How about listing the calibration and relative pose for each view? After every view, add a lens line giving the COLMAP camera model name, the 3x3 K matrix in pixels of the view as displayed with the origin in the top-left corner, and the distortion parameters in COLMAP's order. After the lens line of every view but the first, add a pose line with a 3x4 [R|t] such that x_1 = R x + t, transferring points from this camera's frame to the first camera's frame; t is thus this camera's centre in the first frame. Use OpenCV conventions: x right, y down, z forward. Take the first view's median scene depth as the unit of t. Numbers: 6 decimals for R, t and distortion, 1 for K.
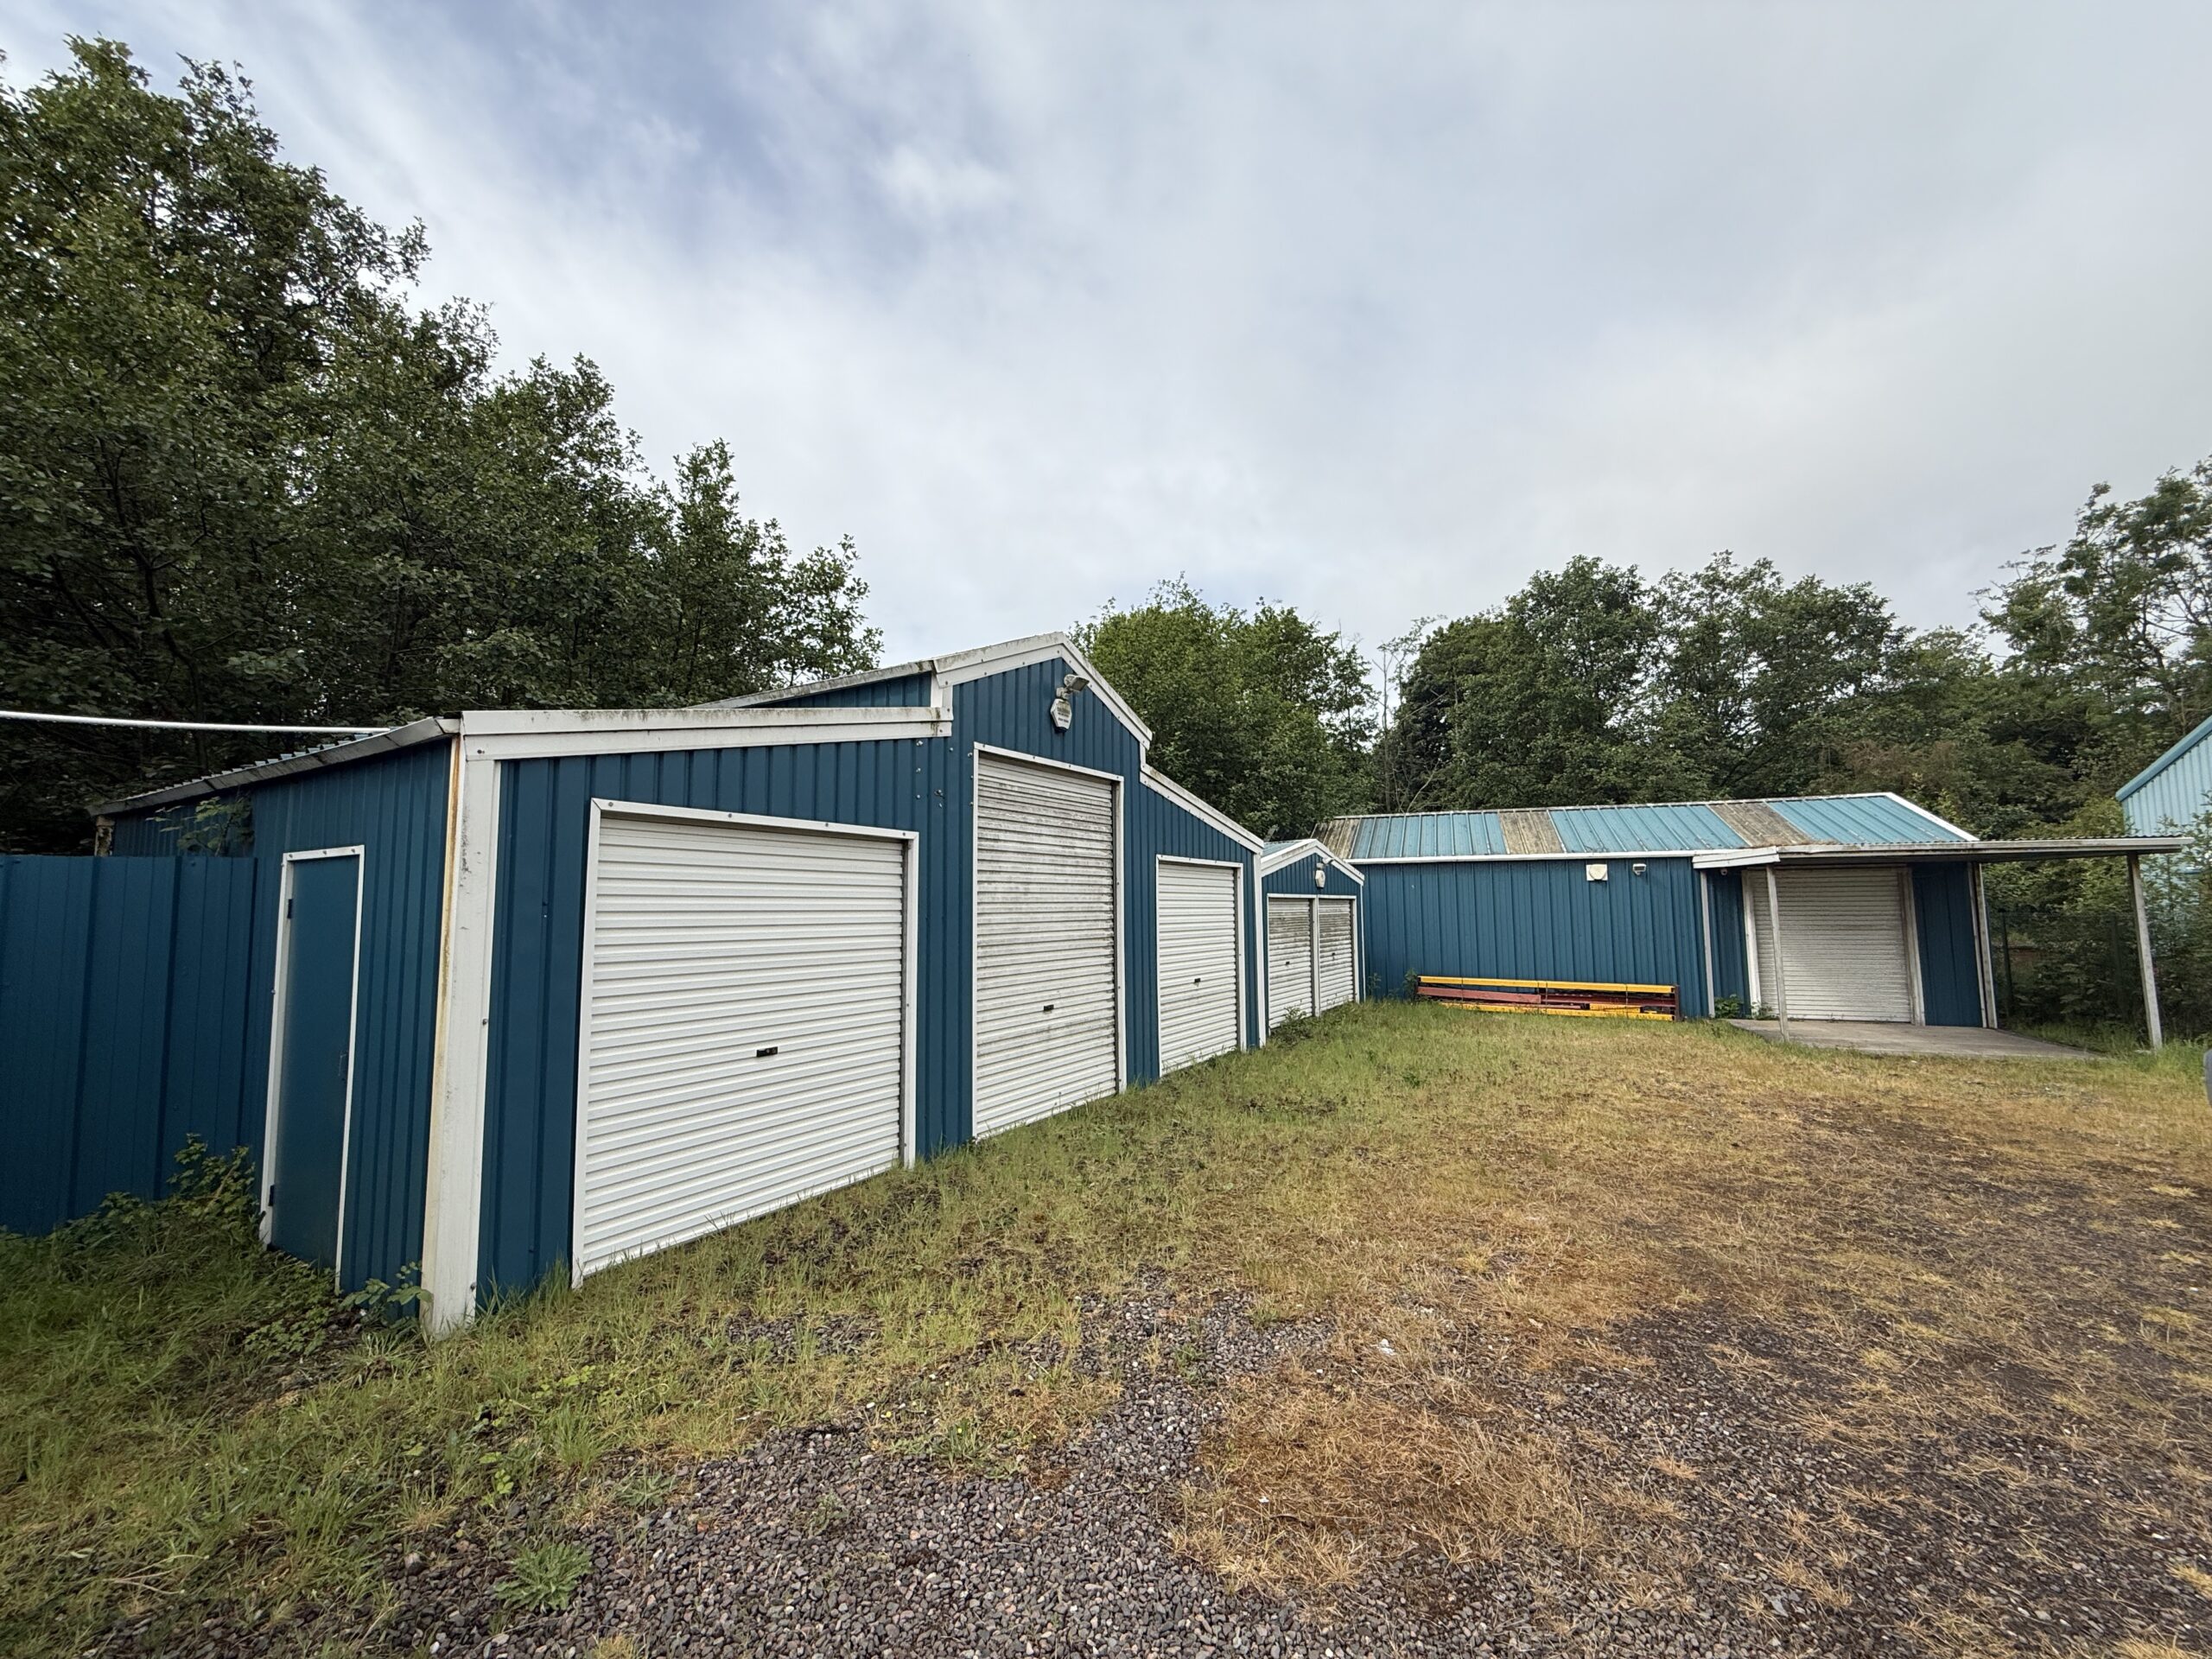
lens RADIAL K [[878.2, 0, 1095.2], [0, 878.2, 832.8], [0, 0, 1]] dist [0.000871, 0.000068]
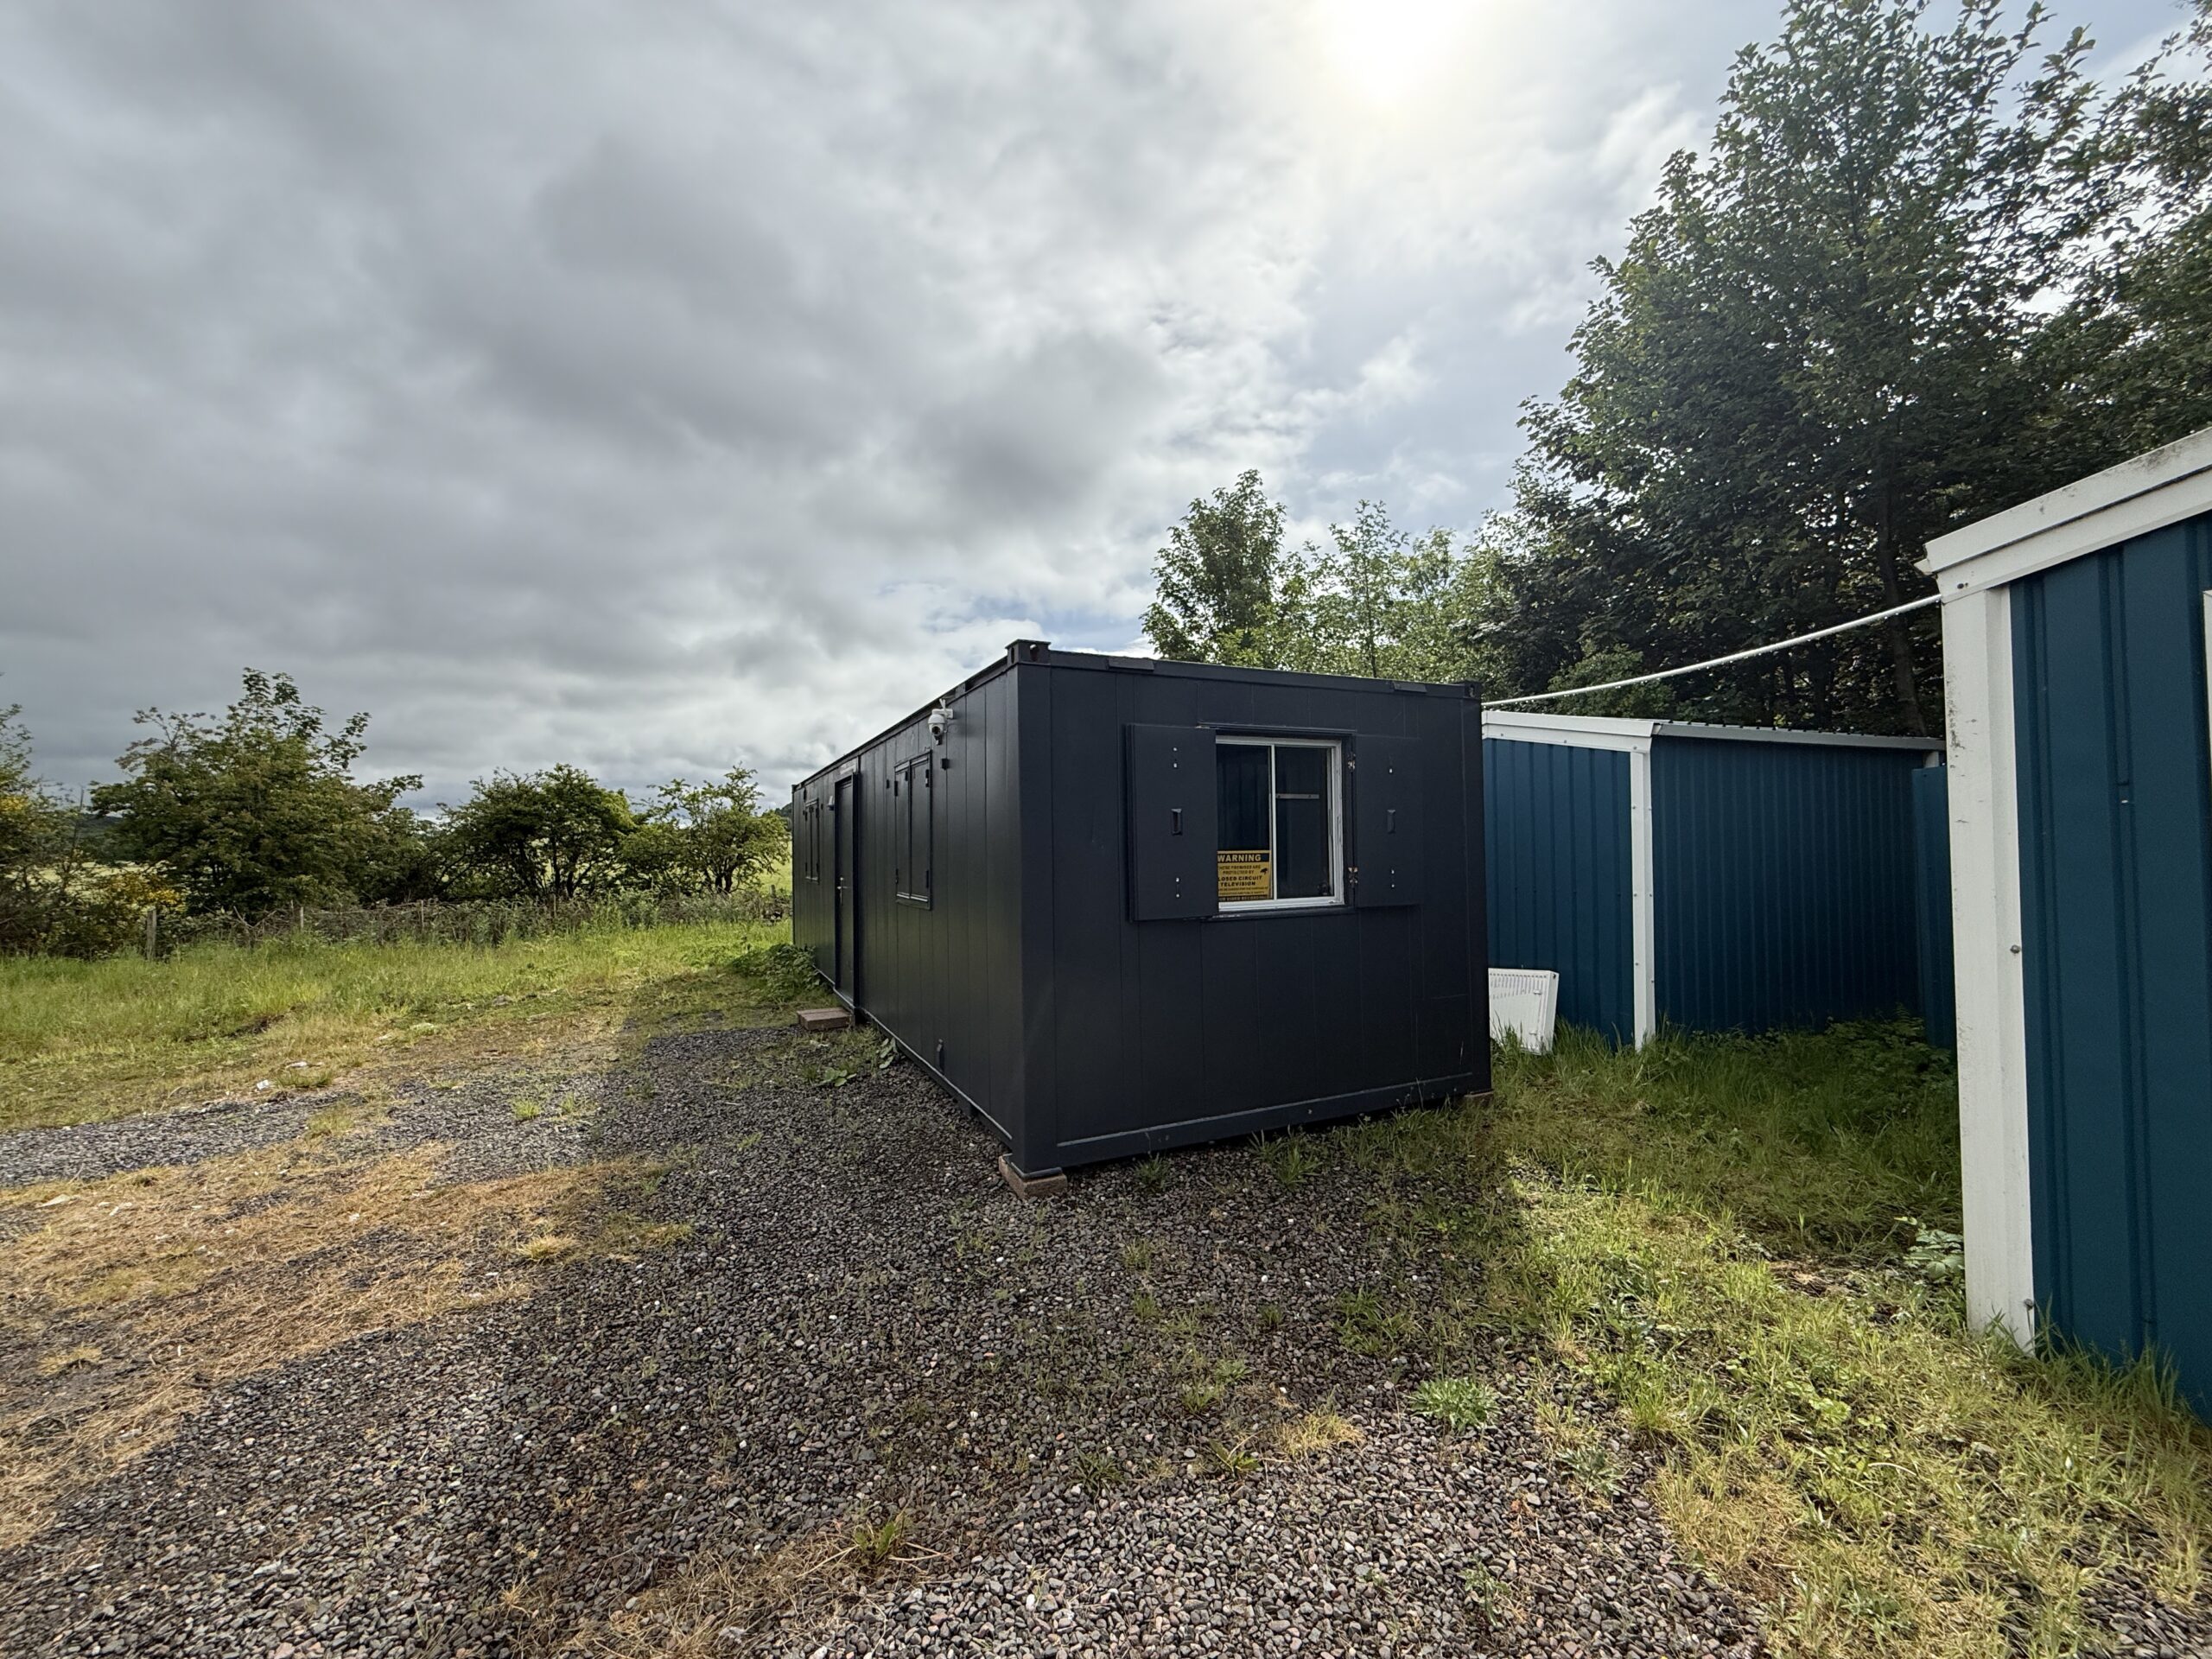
lens RADIAL K [[889.8, 0, 1086.0], [0, 889.8, 834.6], [0, 0, 1]] dist [-0.001699, -0.000032]
pose [[-0.560444, 0.006554, -0.828167, 0.146560], [0.092133, 0.994255, -0.054481, 0.038973], [0.823052, -0.106835, -0.557828, 0.335724]]
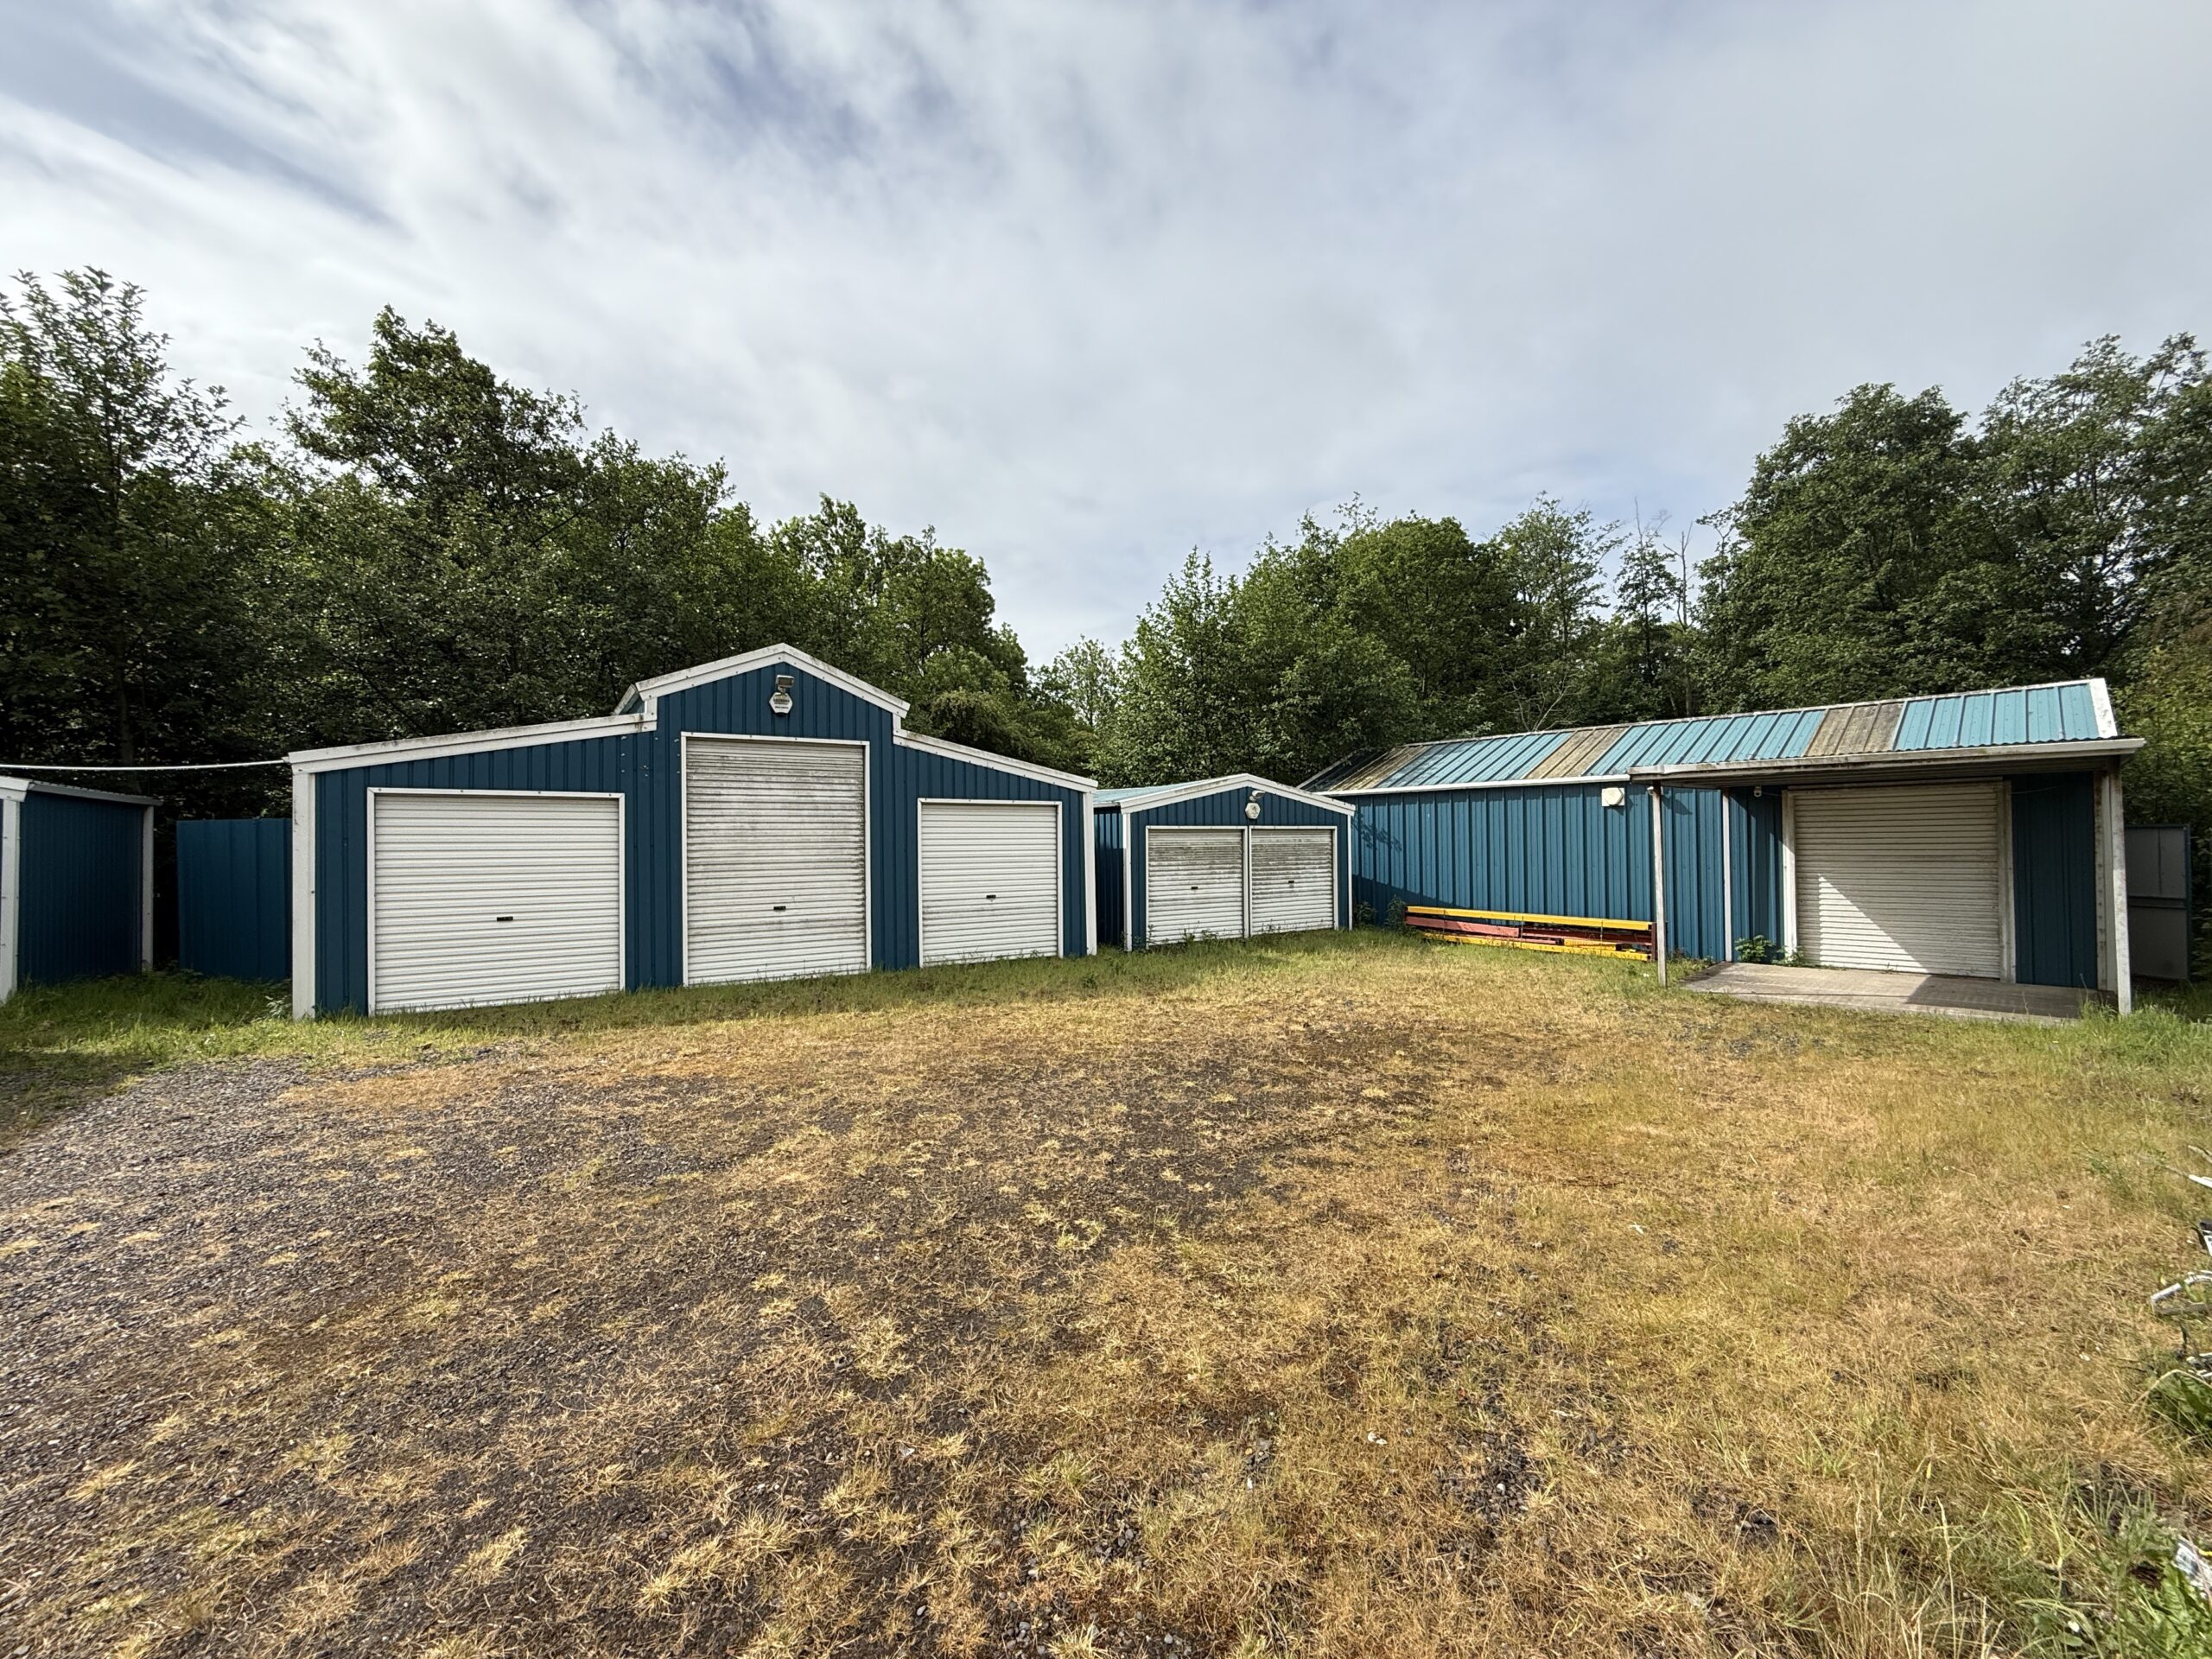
lens RADIAL K [[875.2, 0, 1099.5], [0, 875.2, 832.2], [0, 0, 1]] dist [0.001766, 0.000044]
pose [[0.905469, -0.008382, -0.424330, 0.874880], [0.040807, 0.996892, 0.067386, -0.001552], [0.422447, -0.078332, 0.902997, -0.063498]]
